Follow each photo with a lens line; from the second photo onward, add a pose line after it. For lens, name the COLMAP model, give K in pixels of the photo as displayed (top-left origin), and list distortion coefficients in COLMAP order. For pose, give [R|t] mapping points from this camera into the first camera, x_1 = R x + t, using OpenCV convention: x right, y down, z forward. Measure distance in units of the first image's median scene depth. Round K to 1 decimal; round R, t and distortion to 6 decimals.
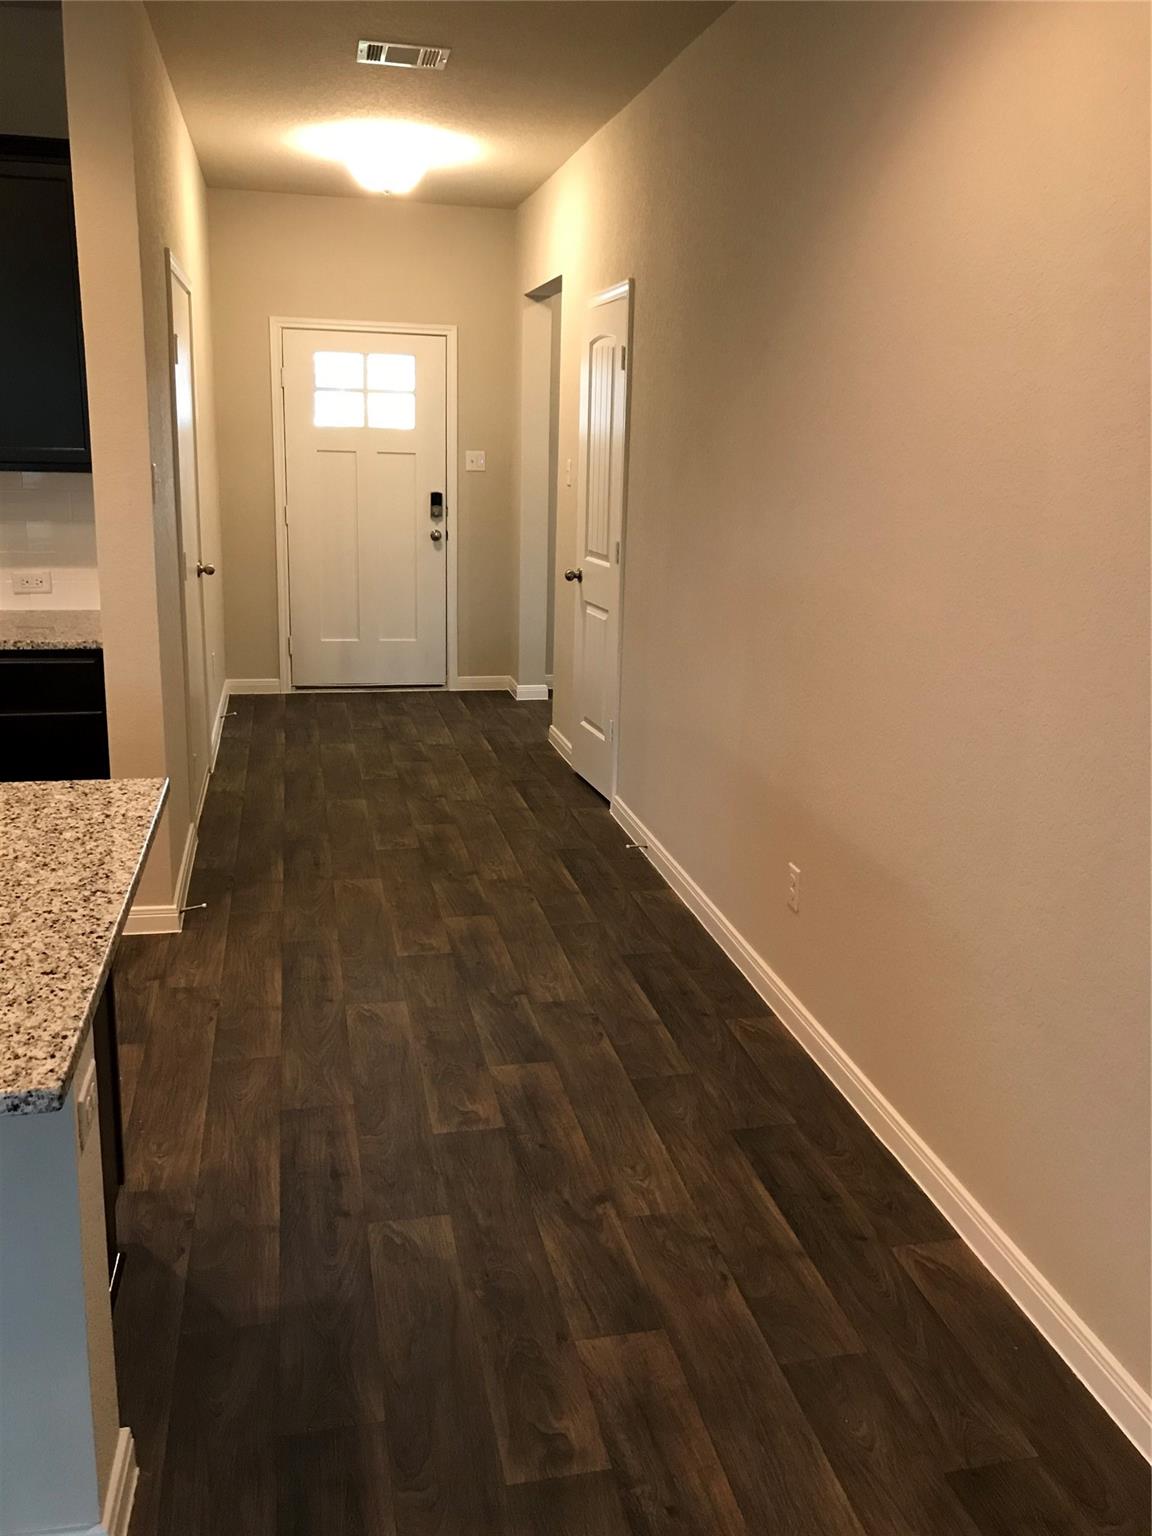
lens RADIAL K [[1261.5, 0, 593.3], [0, 1261.5, 731.1], [0, 0, 1]] dist [0.065810, -0.117857]
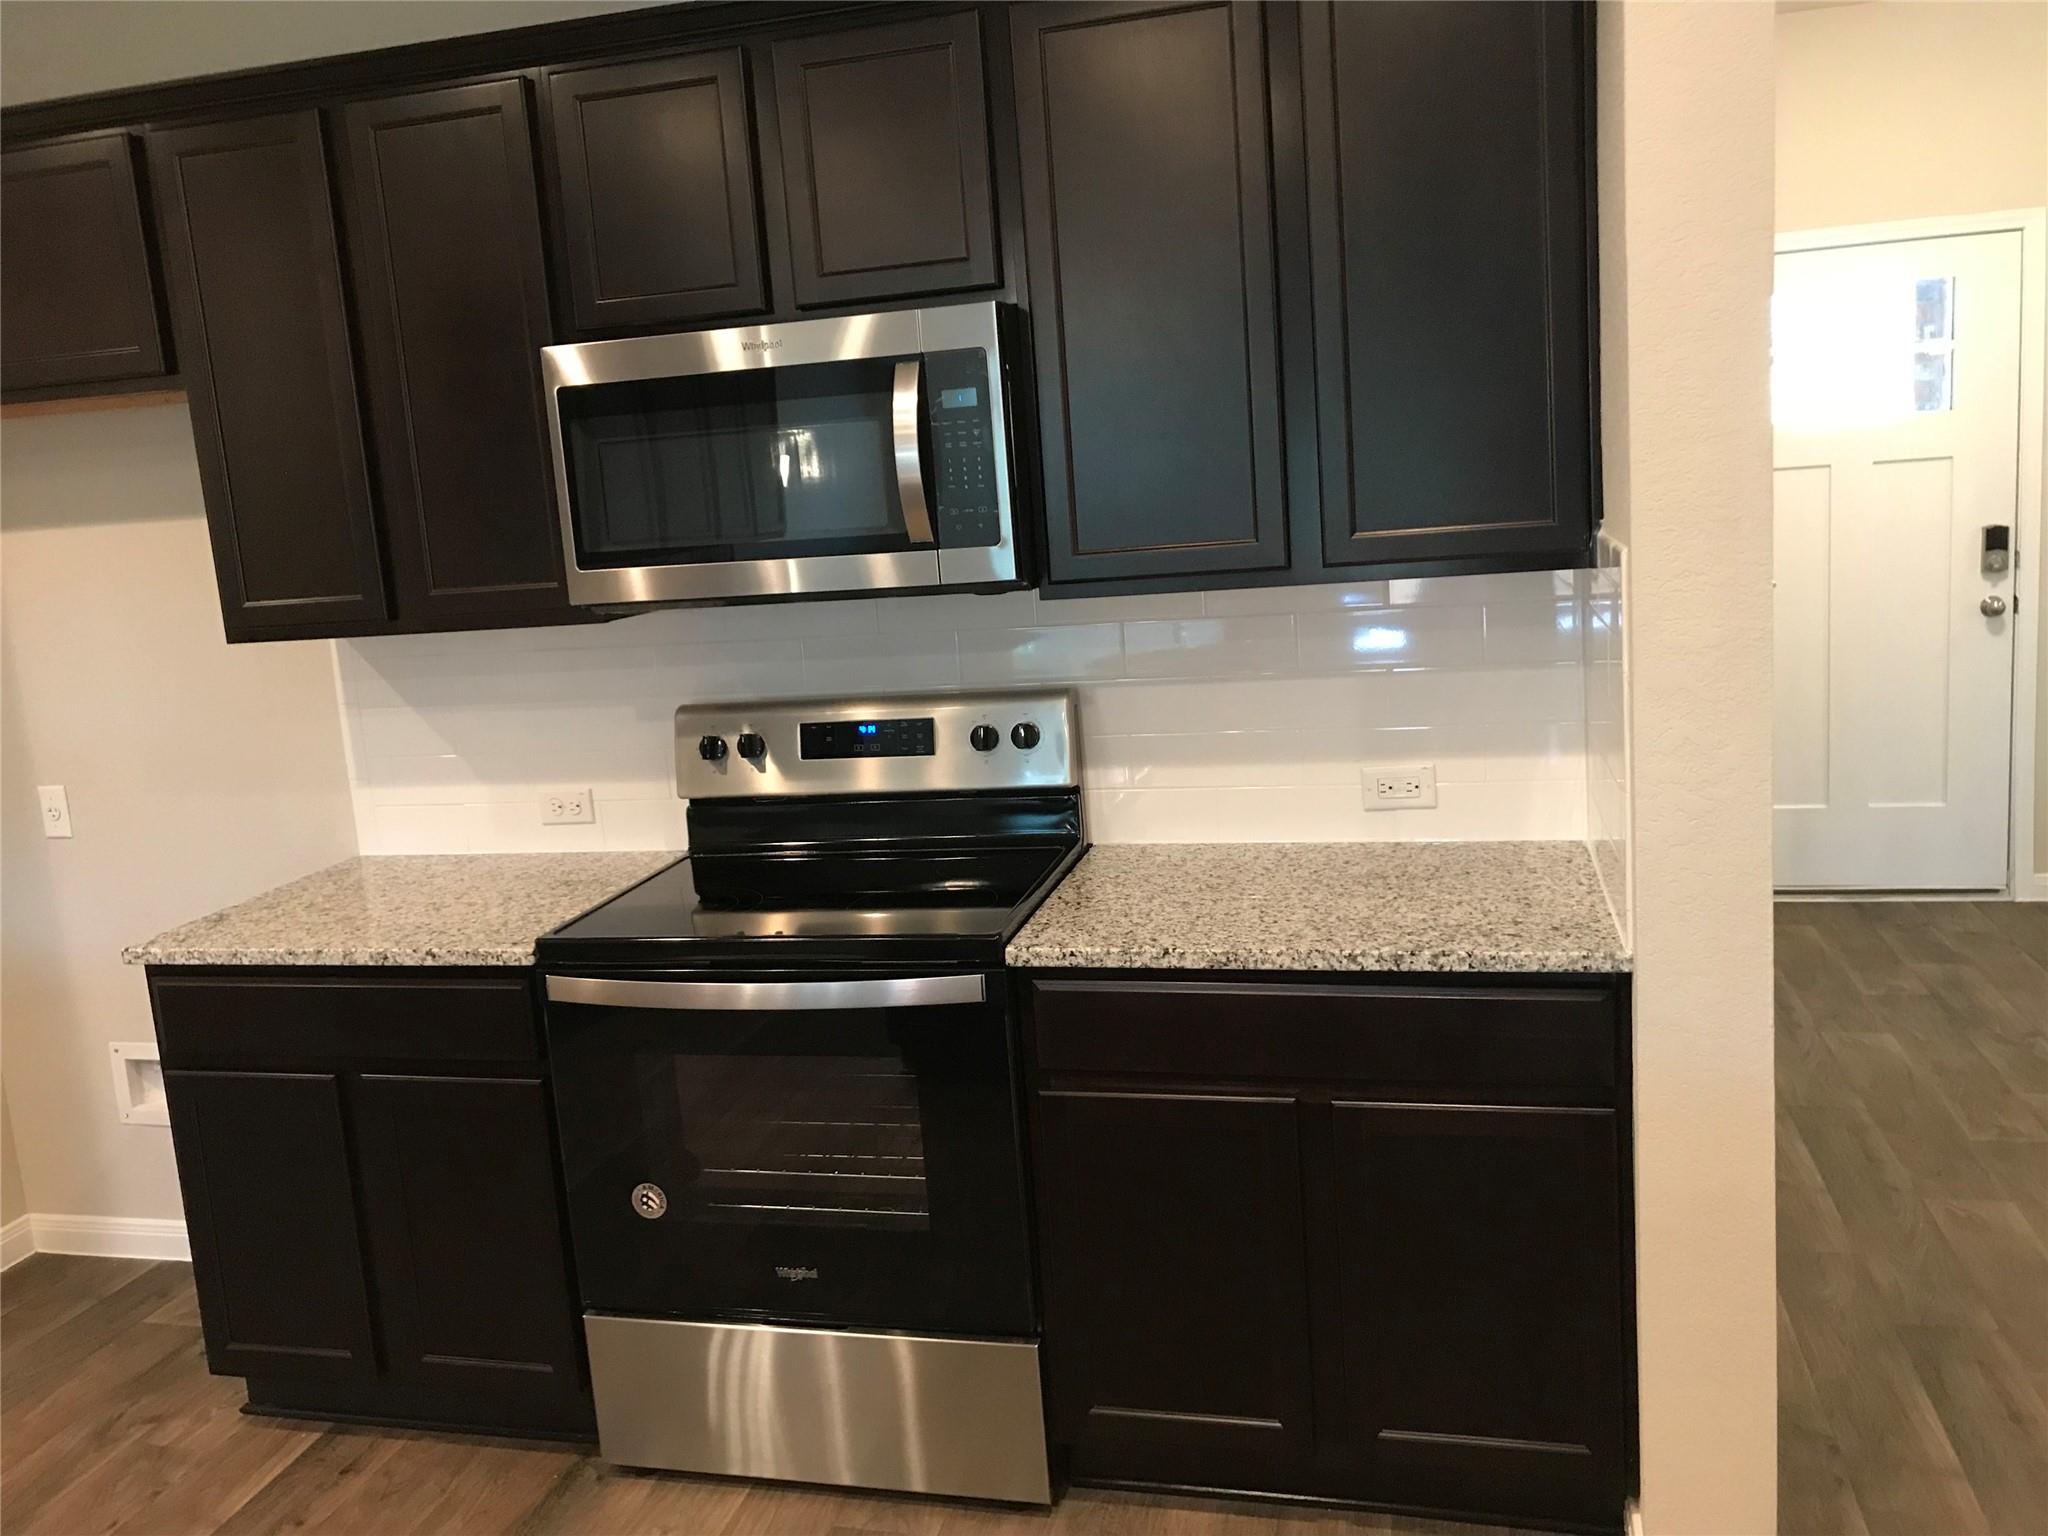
lens RADIAL K [[1682.0, 0, 1015.2], [0, 1682.0, 743.5], [0, 0, 1]] dist [0.065810, -0.117857]
pose [[0.881630, -0.019516, -0.471538, -0.203283], [-0.008291, 0.998350, -0.056820, -0.074562], [0.471869, 0.054004, 0.880013, 0.265598]]
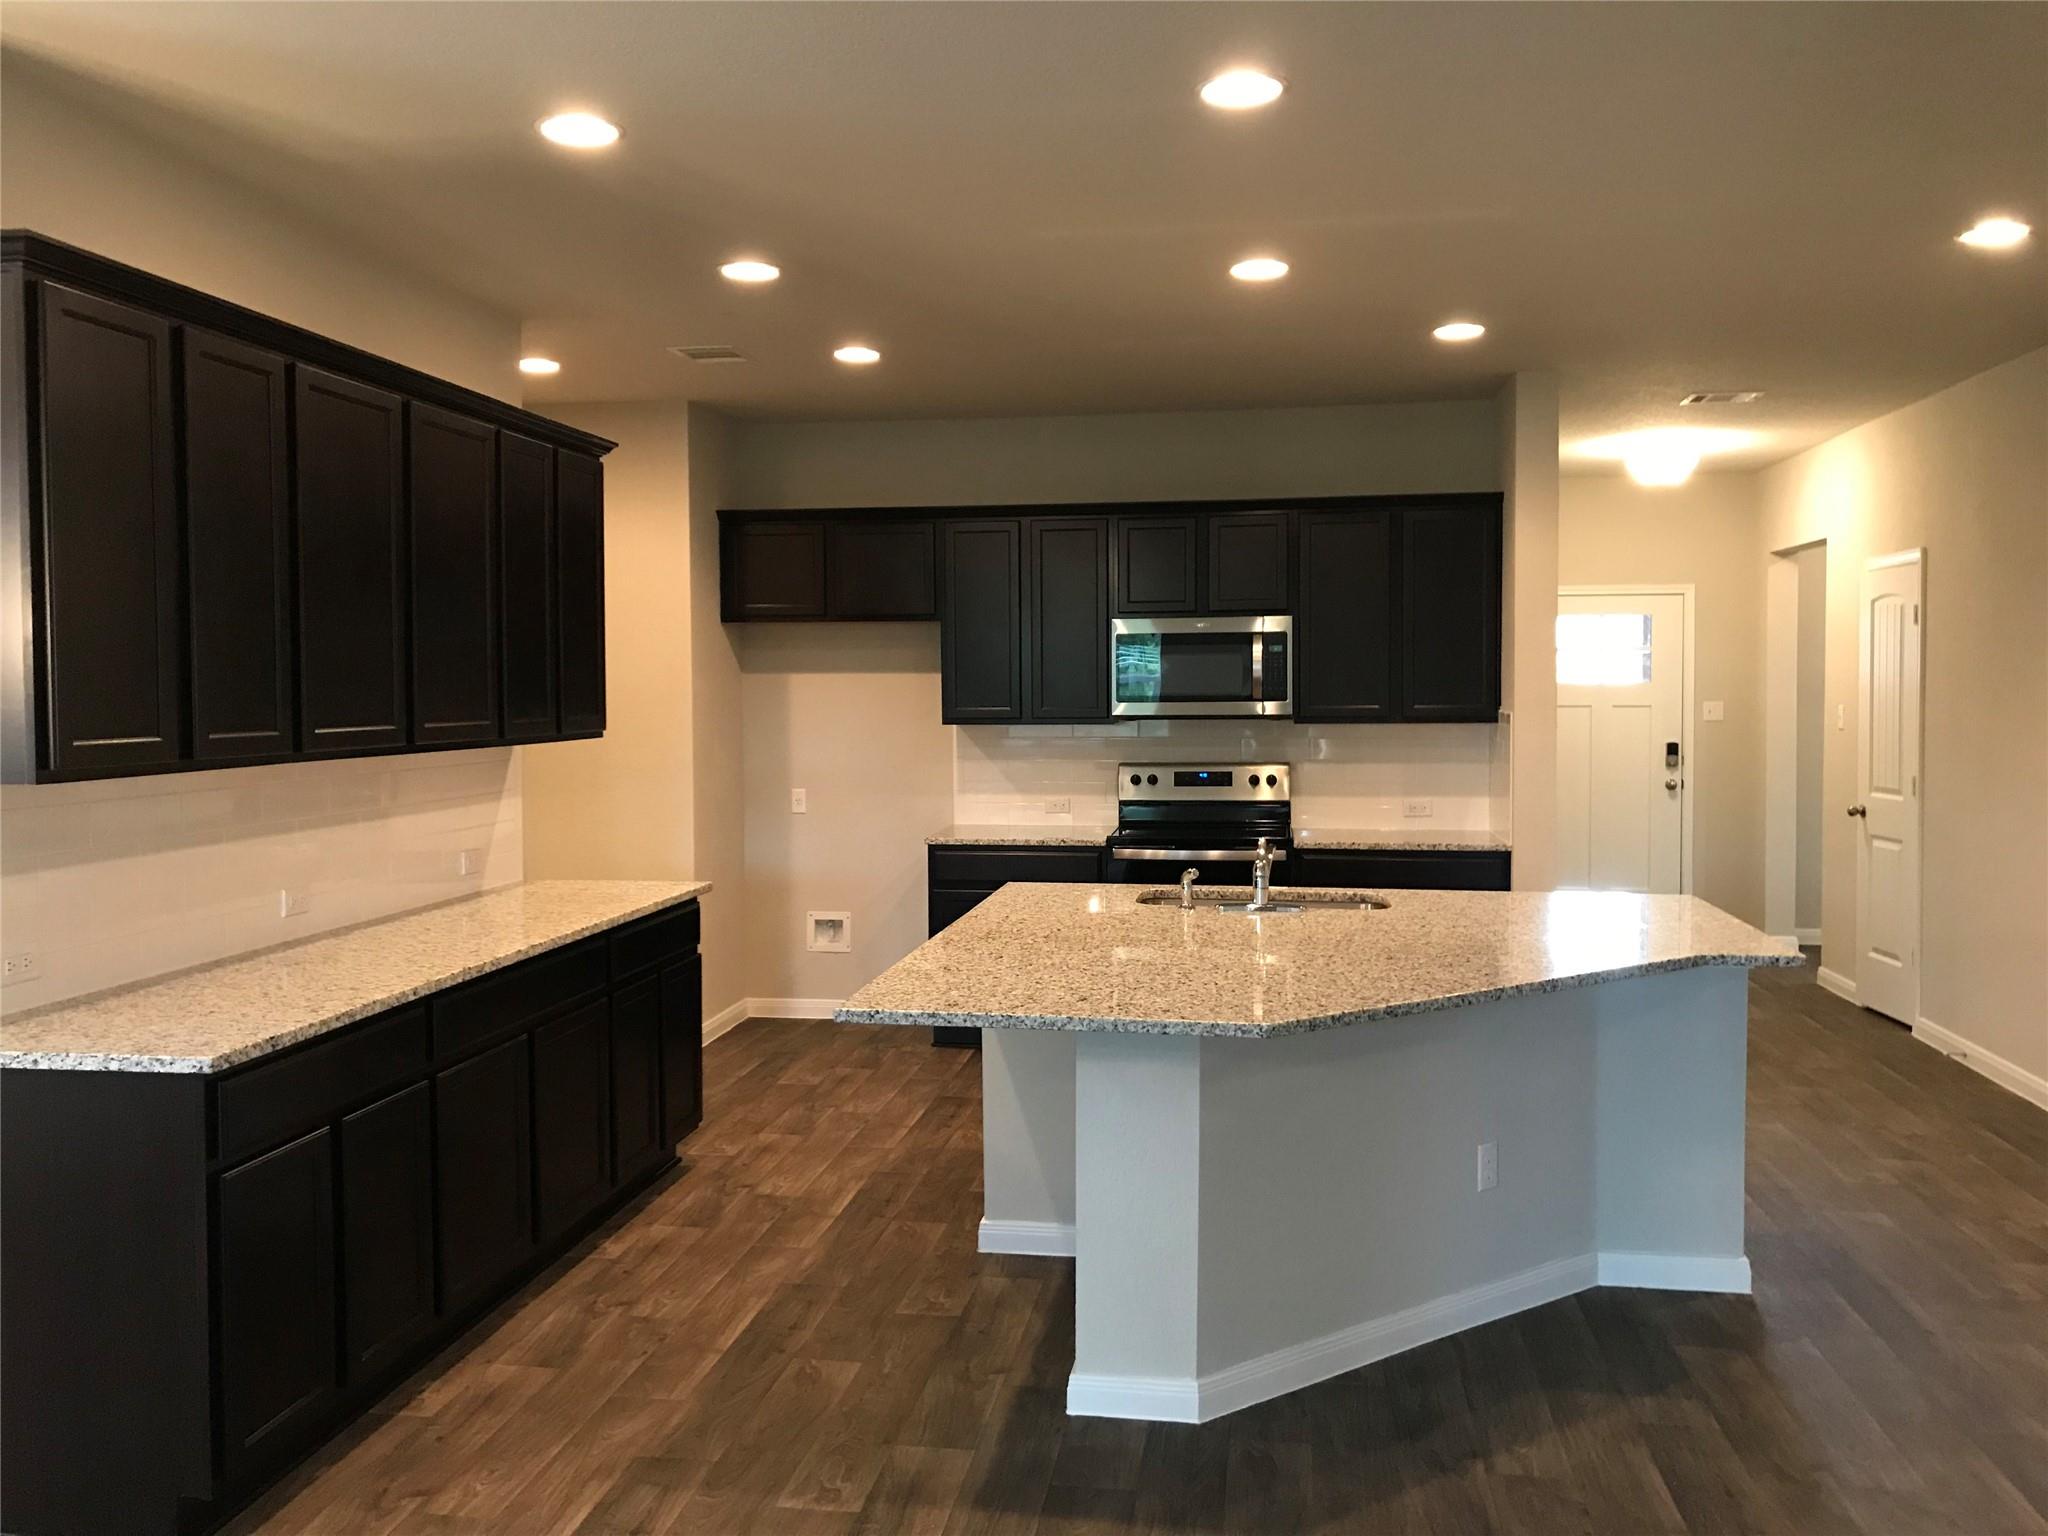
lens RADIAL K [[1699.4, 0, 1012.7], [0, 1699.4, 732.9], [0, 0, 1]] dist [0.008807, 0.004380]
pose [[0.925920, -0.022820, -0.377031, -0.132205], [-0.055268, 0.979245, -0.194998, 0.130627], [0.373656, 0.201391, 0.905441, -0.571503]]
